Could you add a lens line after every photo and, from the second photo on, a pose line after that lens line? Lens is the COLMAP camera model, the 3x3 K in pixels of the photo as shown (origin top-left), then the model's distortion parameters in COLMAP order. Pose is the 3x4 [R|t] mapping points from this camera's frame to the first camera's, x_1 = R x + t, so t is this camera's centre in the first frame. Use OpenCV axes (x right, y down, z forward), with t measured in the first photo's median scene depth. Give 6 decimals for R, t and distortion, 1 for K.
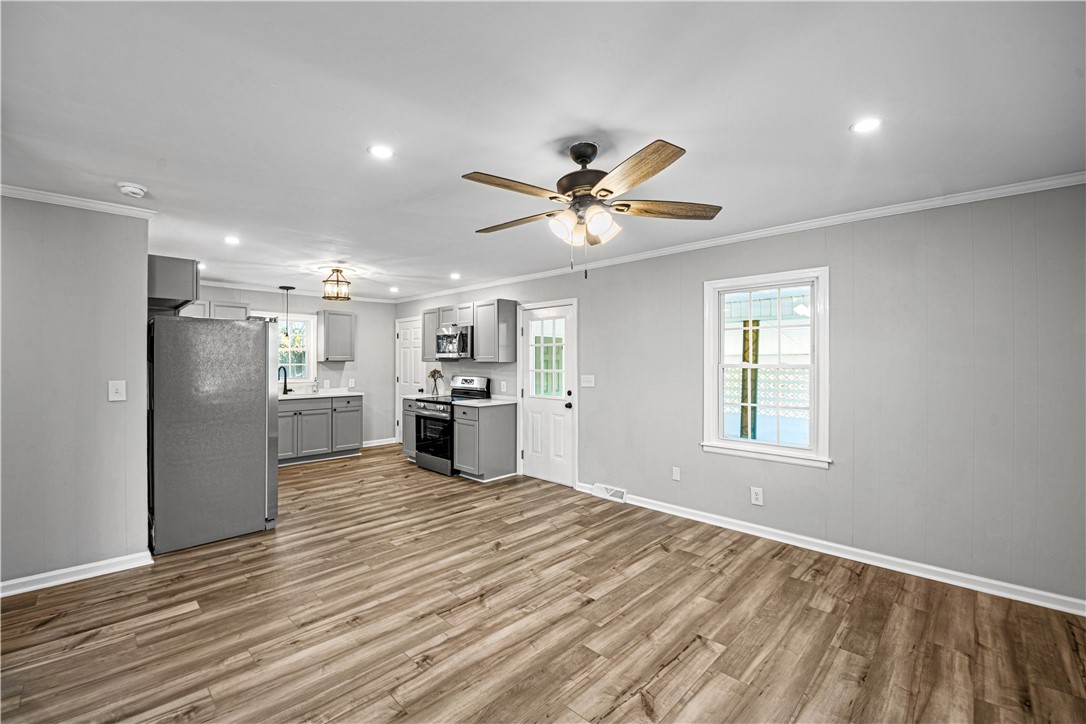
lens RADIAL K [[438.6, 0, 532.0], [0, 438.6, 362.0], [0, 0, 1]] dist [-0.002716, -0.010305]
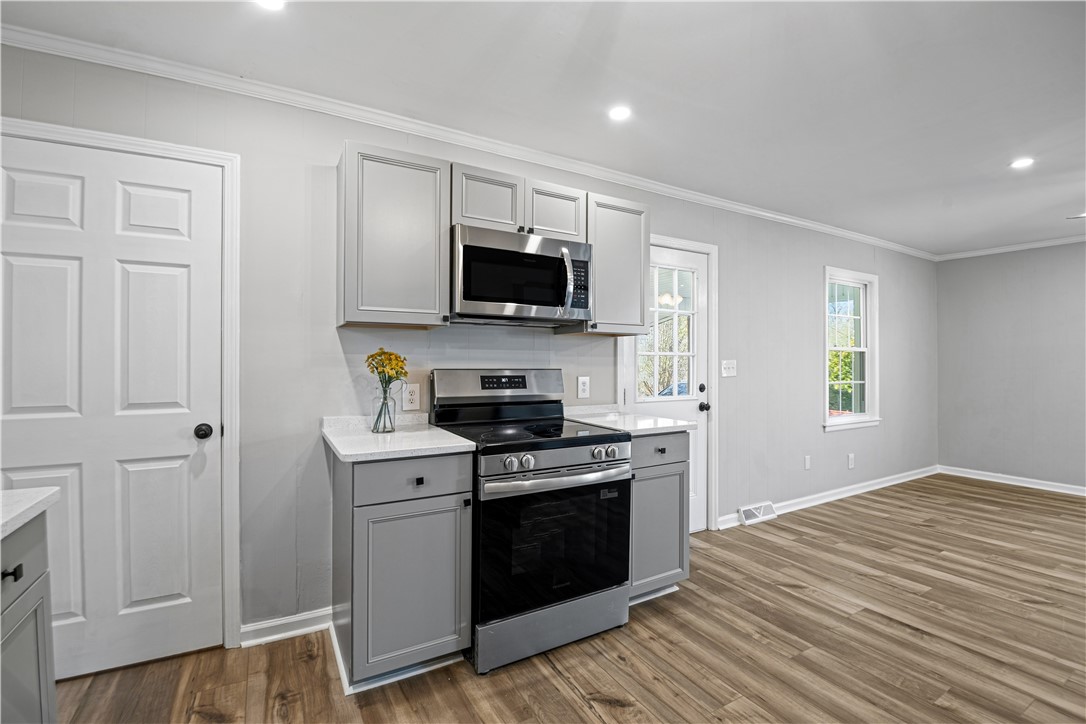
lens RADIAL K [[477.0, 0, 519.0], [0, 477.0, 356.8], [0, 0, 1]] dist [-0.029921, -0.000546]
pose [[0.292787, 0.002945, 0.956173, -0.906192], [-0.008953, 0.999960, -0.000339, 0.036660], [-0.956136, -0.008462, 0.292802, 1.427232]]
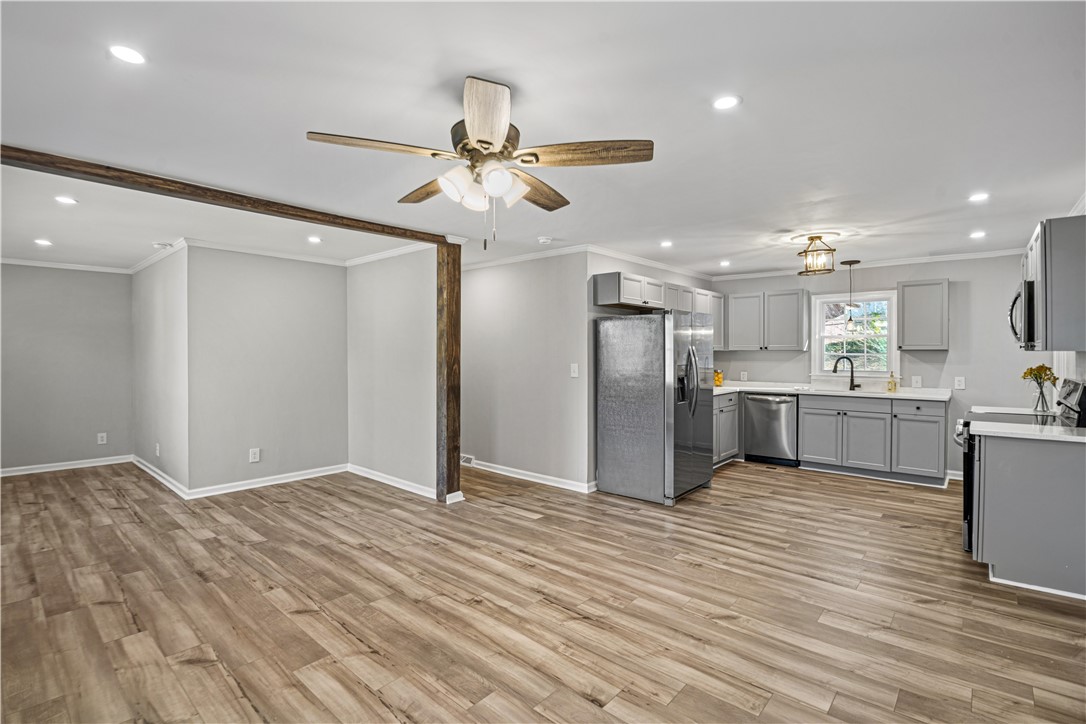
lens RADIAL K [[508.6, 0, 538.1], [0, 508.6, 359.1], [0, 0, 1]] dist [-0.012264, -0.006314]
pose [[0.063009, 0.010393, -0.997959, 0.623091], [0.001335, 0.999944, 0.010498, 0.006121], [0.998012, -0.001994, 0.062992, 0.597137]]
